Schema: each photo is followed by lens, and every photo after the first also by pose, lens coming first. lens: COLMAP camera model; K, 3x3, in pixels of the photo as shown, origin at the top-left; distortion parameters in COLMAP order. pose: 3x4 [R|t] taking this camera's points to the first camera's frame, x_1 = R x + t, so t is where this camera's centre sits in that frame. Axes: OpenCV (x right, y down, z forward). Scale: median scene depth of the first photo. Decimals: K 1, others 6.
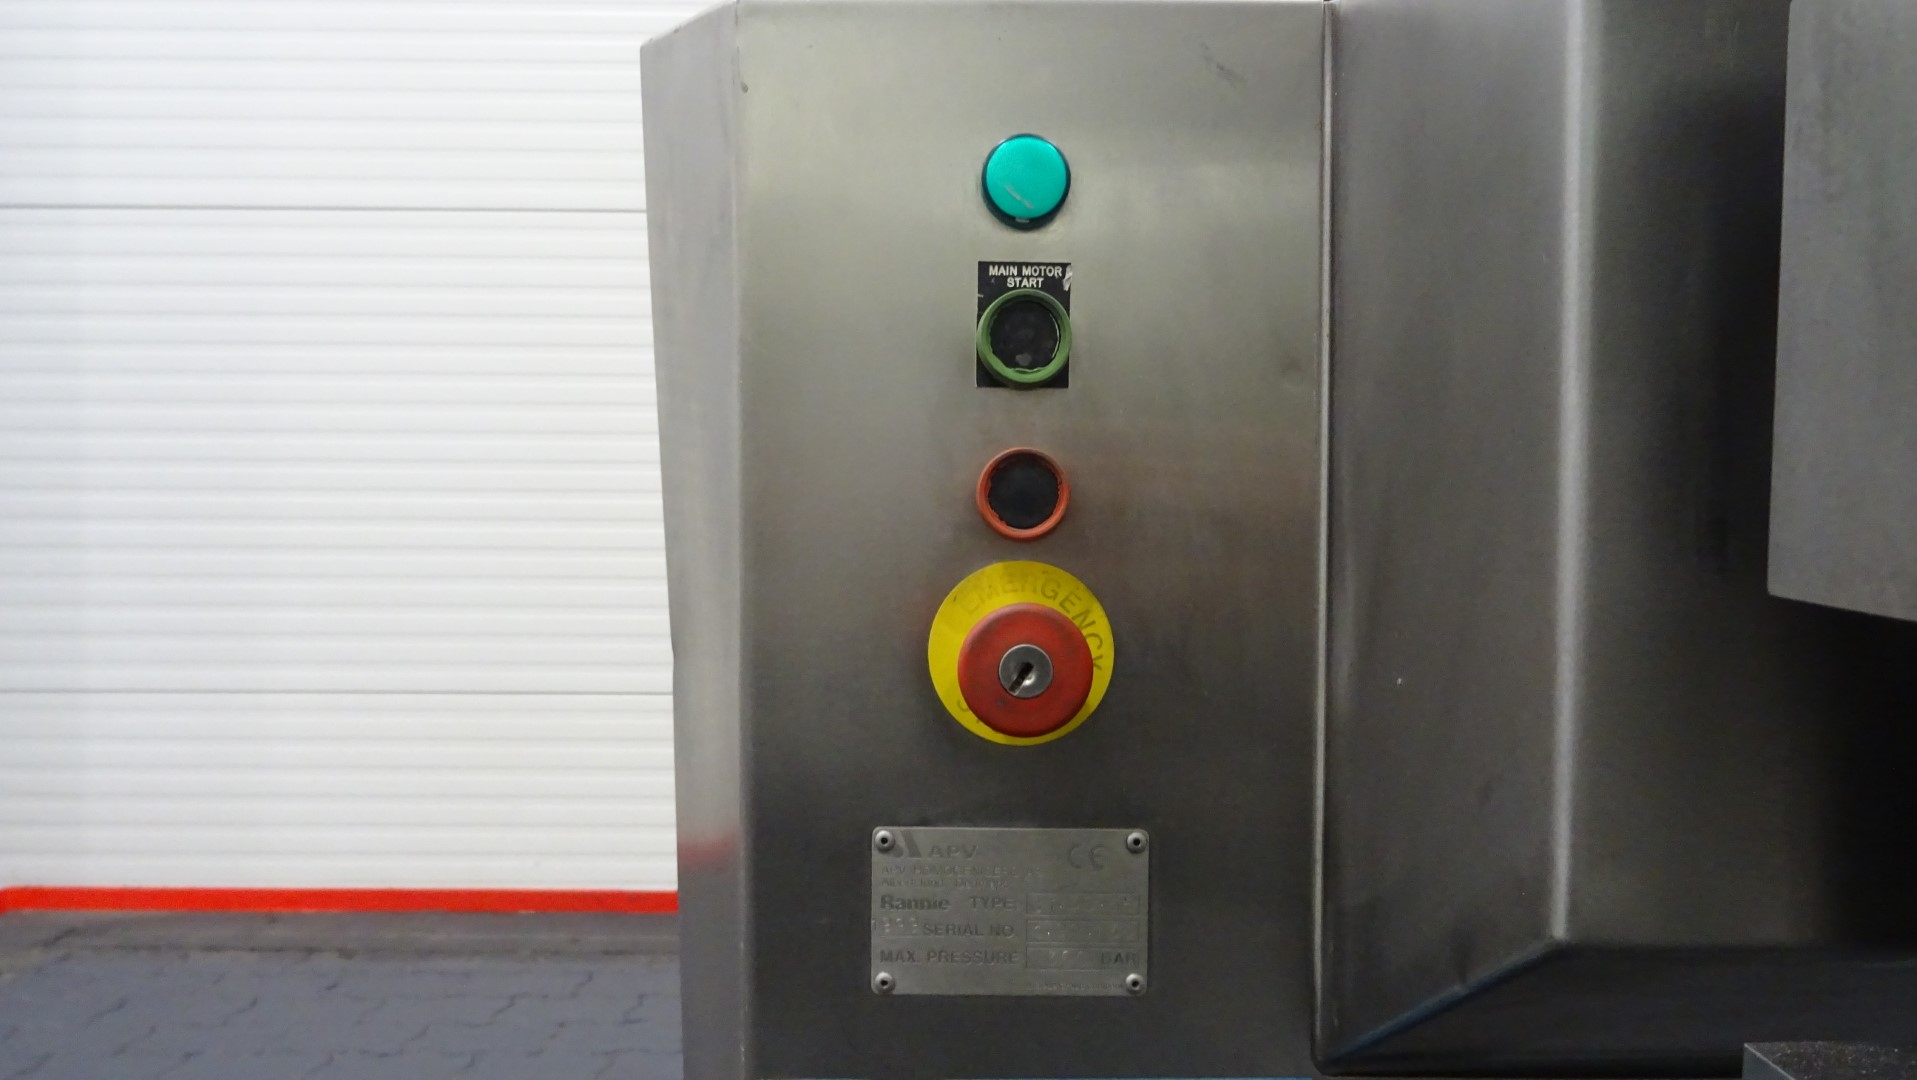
lens RADIAL K [[1400.2, 0, 956.6], [0, 1400.2, 526.9], [0, 0, 1]] dist [0.005844, 0.002055]
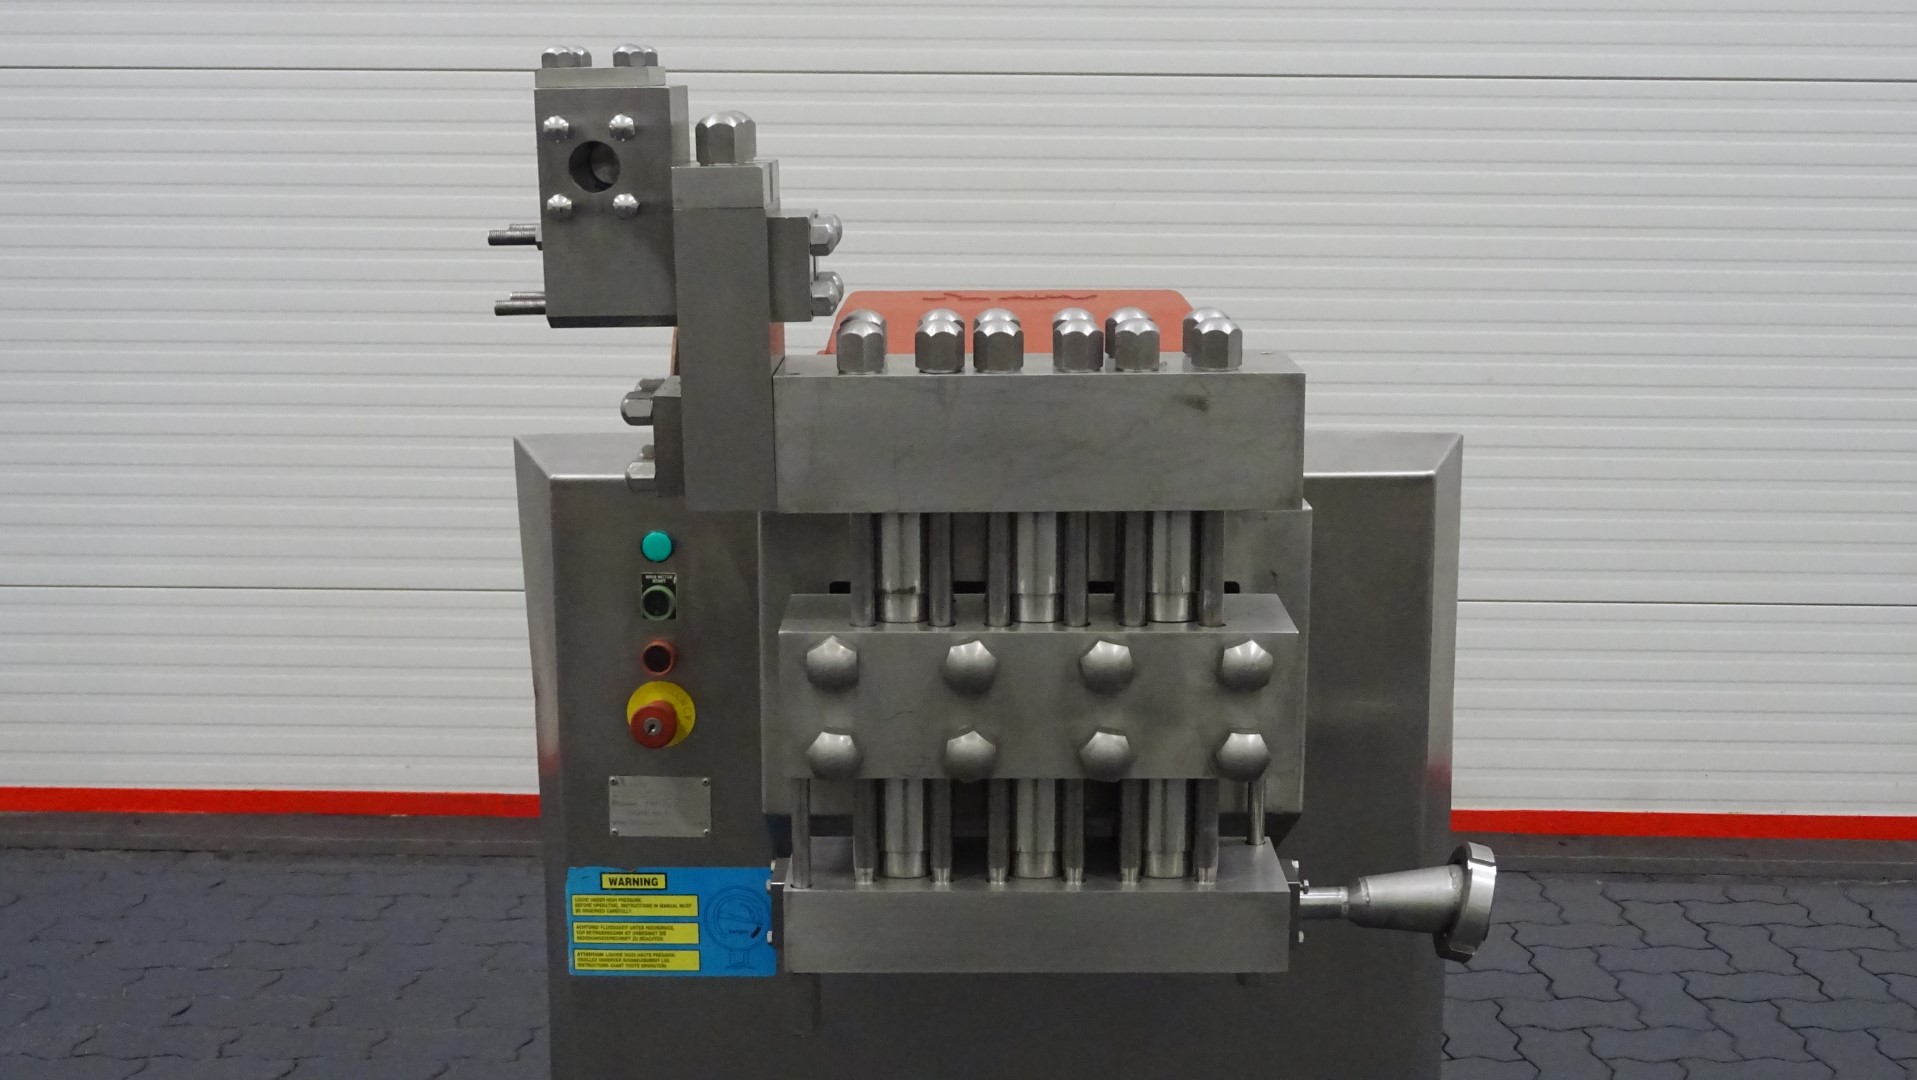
lens RADIAL K [[2330.7, 0, 961.0], [0, 2330.7, 544.7], [0, 0, 1]] dist [0.017267, 0.000000]
pose [[0.999644, 0.003341, -0.026474, 0.532727], [0.000596, 0.989083, 0.147356, -0.643807], [0.026678, -0.147320, 0.988729, -2.433315]]
